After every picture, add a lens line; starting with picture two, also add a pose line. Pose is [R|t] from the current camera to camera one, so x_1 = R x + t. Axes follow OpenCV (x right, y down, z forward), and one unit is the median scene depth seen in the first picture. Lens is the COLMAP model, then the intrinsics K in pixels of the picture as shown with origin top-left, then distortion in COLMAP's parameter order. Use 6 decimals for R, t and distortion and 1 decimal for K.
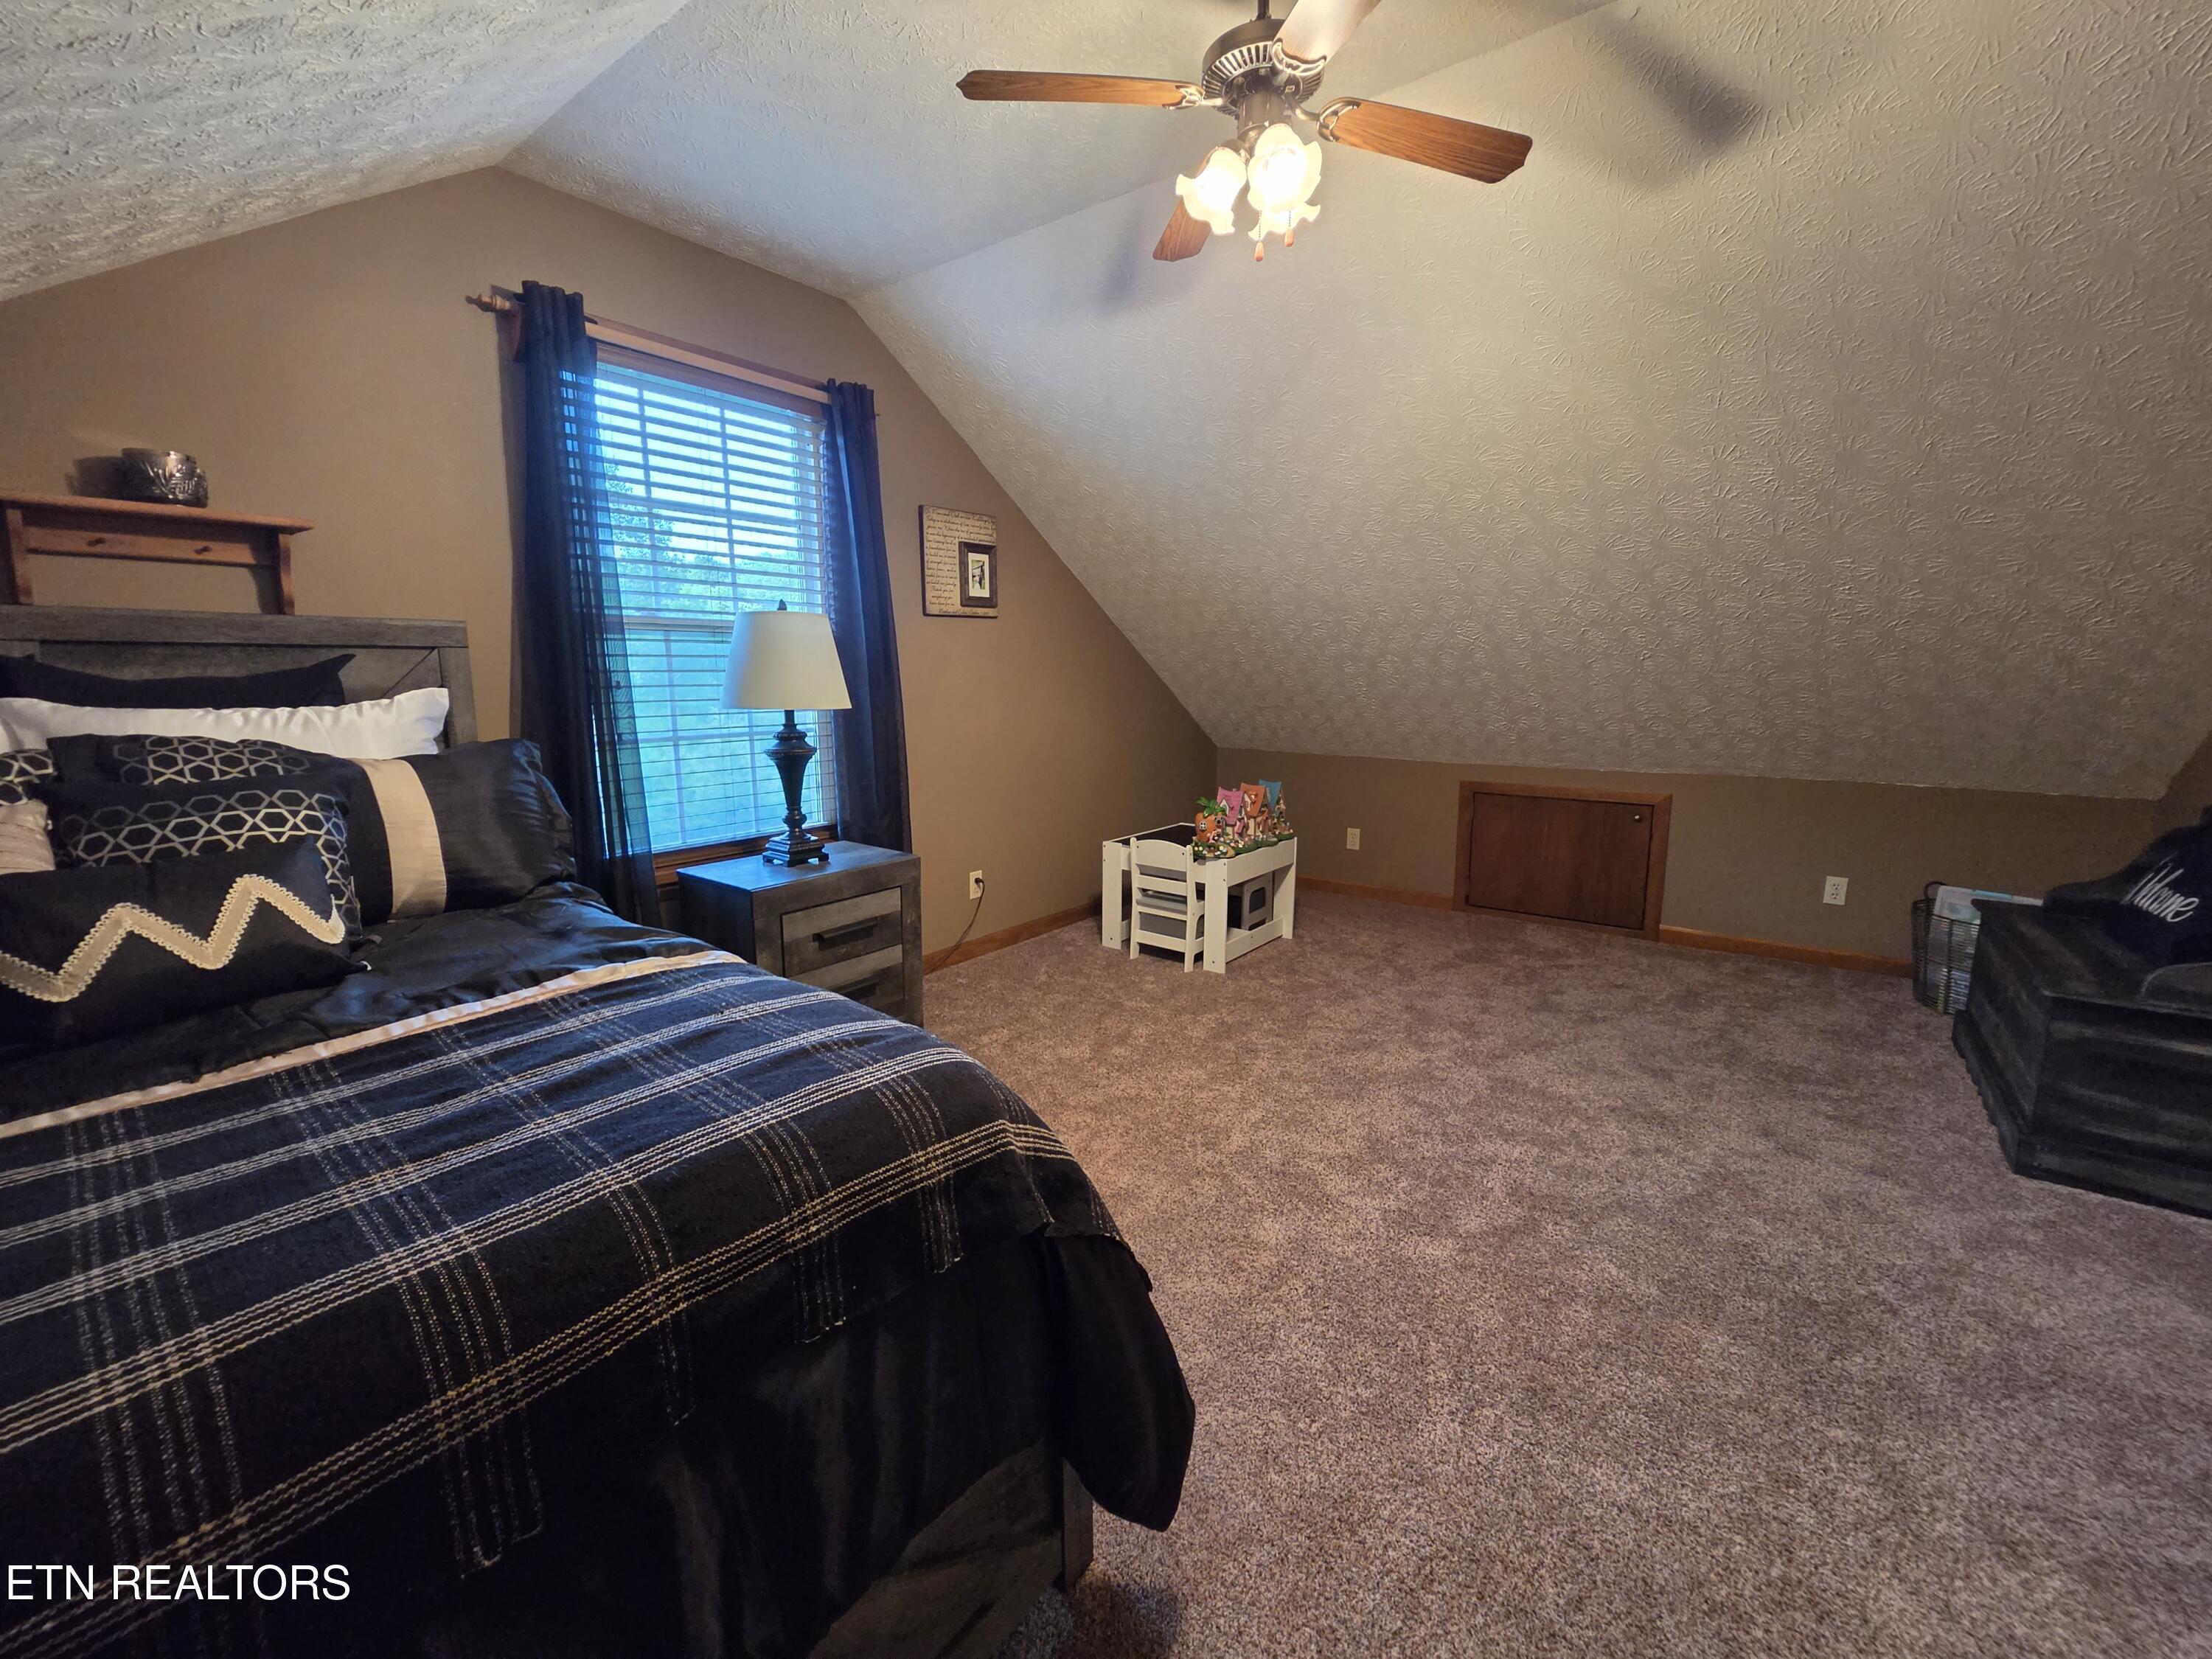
lens RADIAL K [[906.9, 0, 1108.4], [0, 906.9, 819.2], [0, 0, 1]] dist [0.000387, -0.000020]
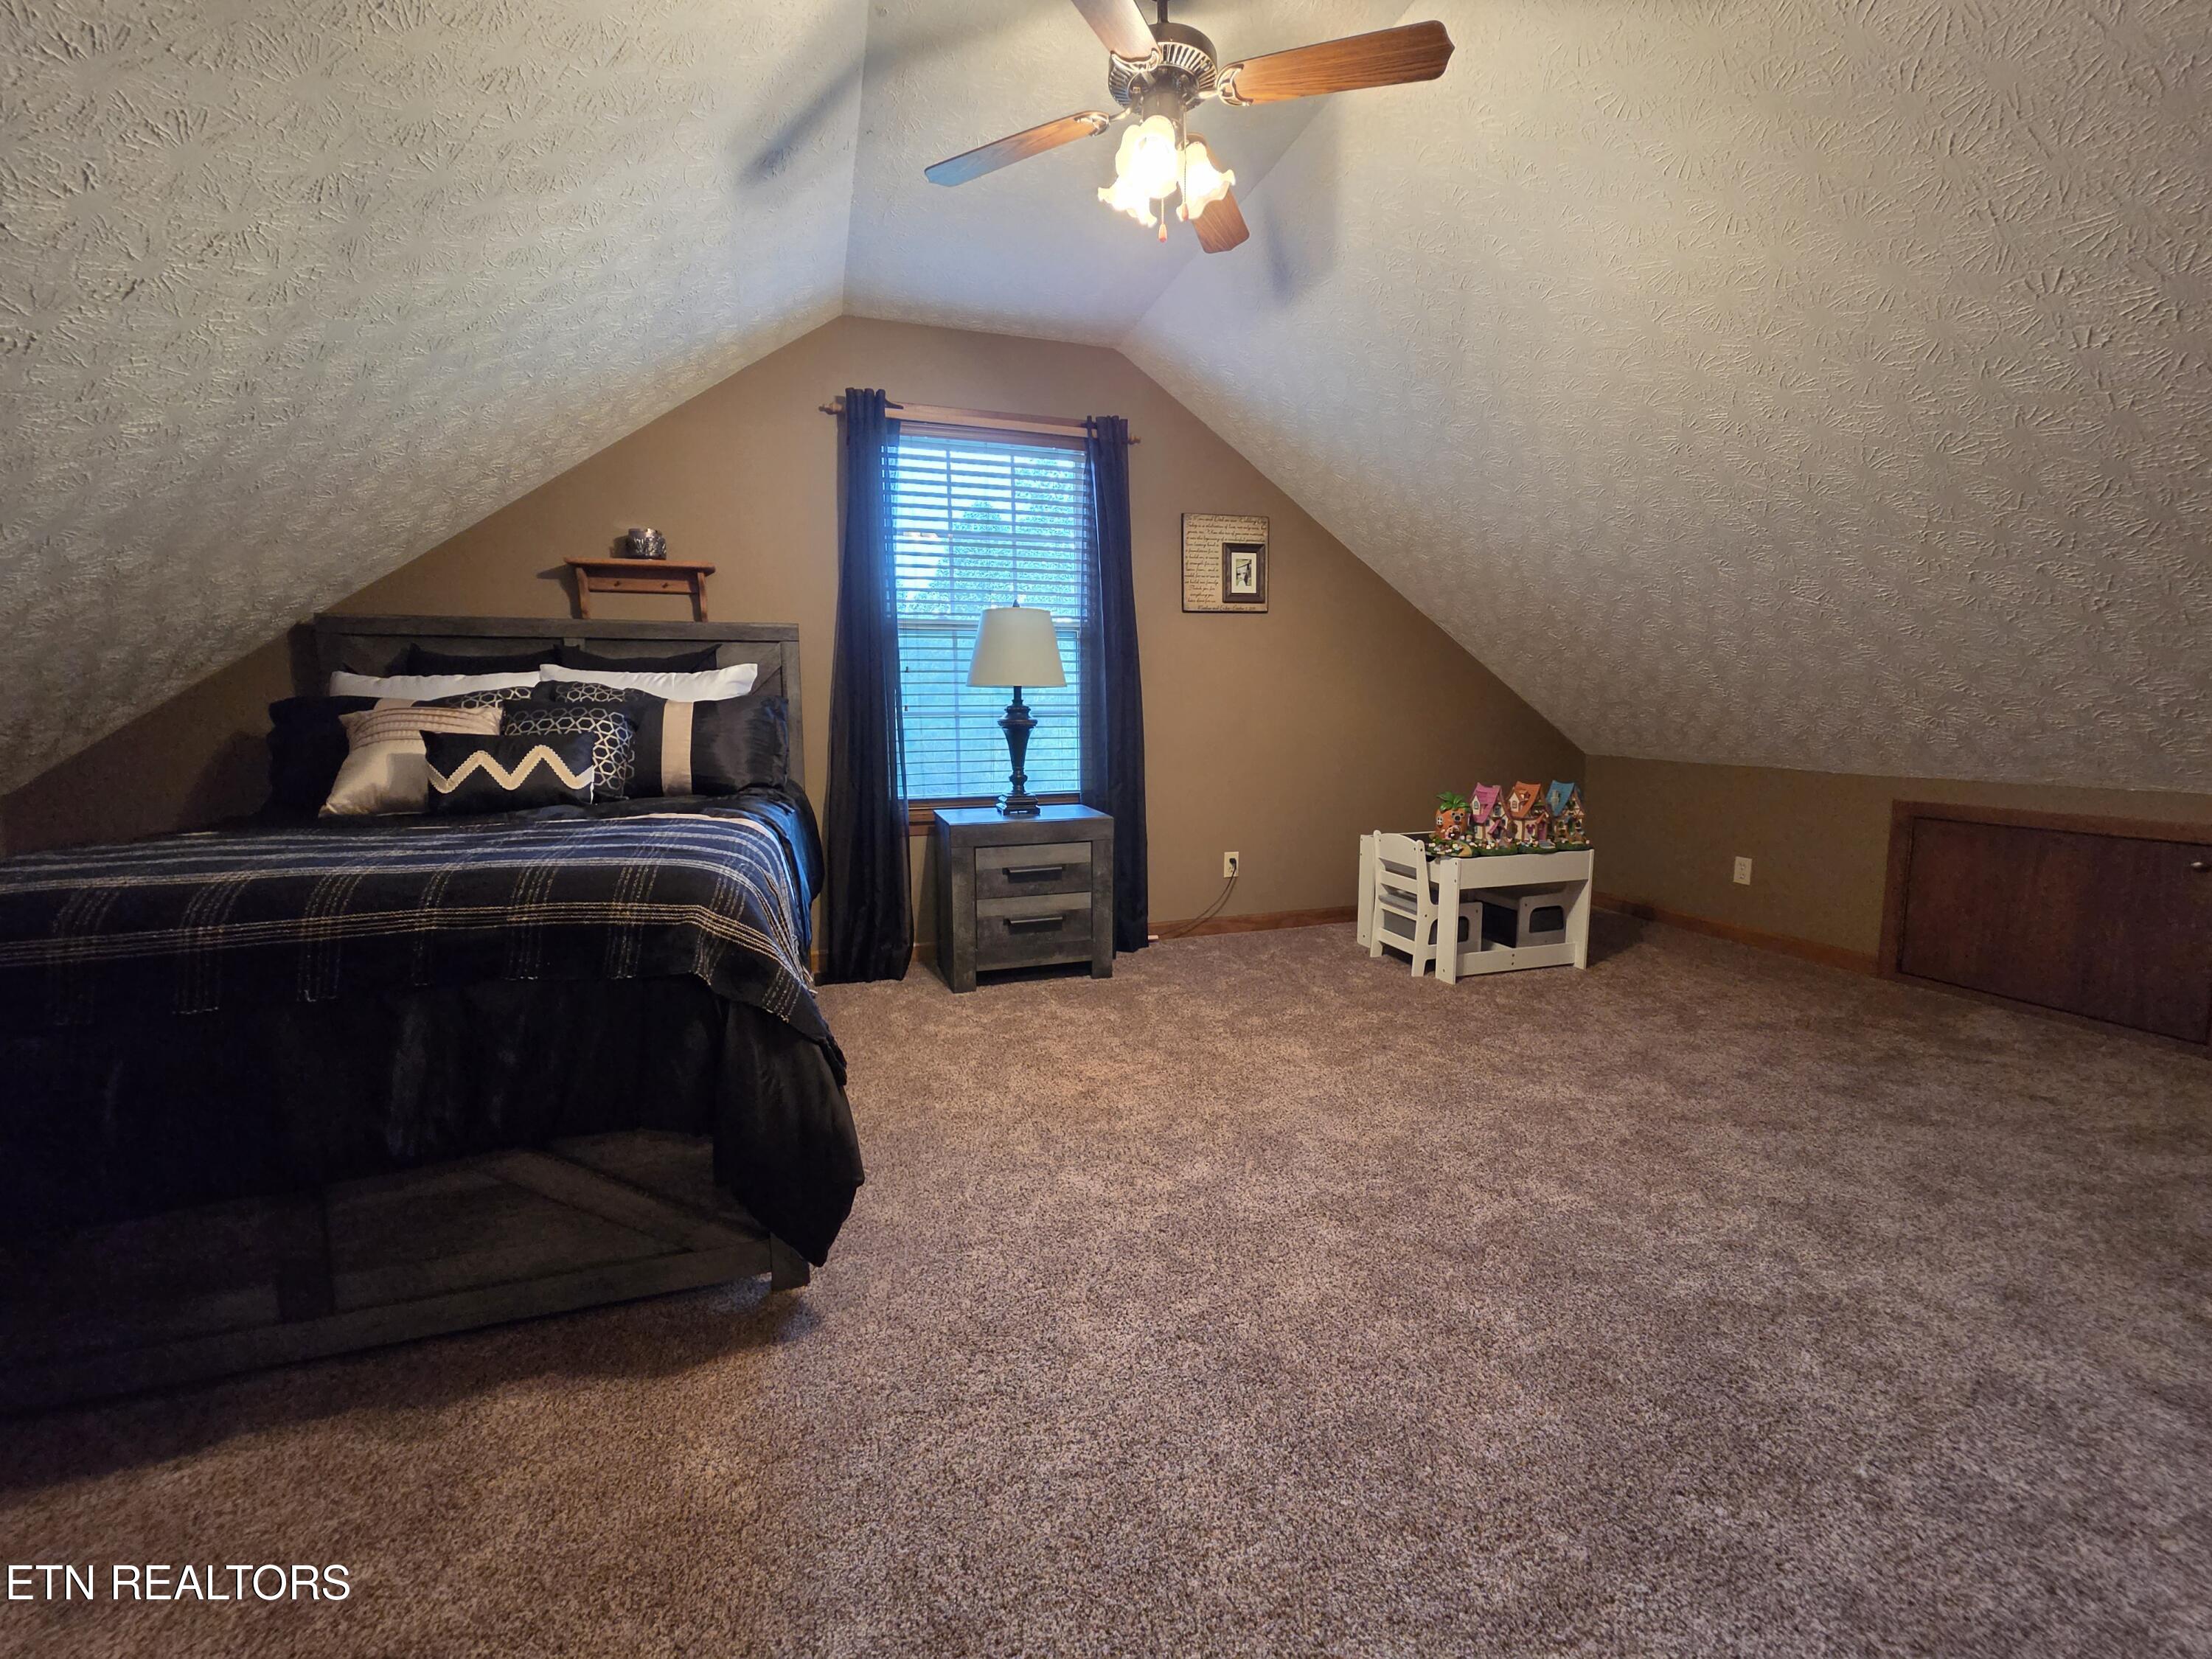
lens RADIAL K [[906.9, 0, 1108.4], [0, 906.9, 819.2], [0, 0, 1]] dist [0.000387, -0.000020]
pose [[0.823862, 0.067964, -0.562701, 0.411271], [-0.086691, 0.996213, -0.006602, 0.048448], [0.560121, 0.054220, 0.826634, 0.051614]]
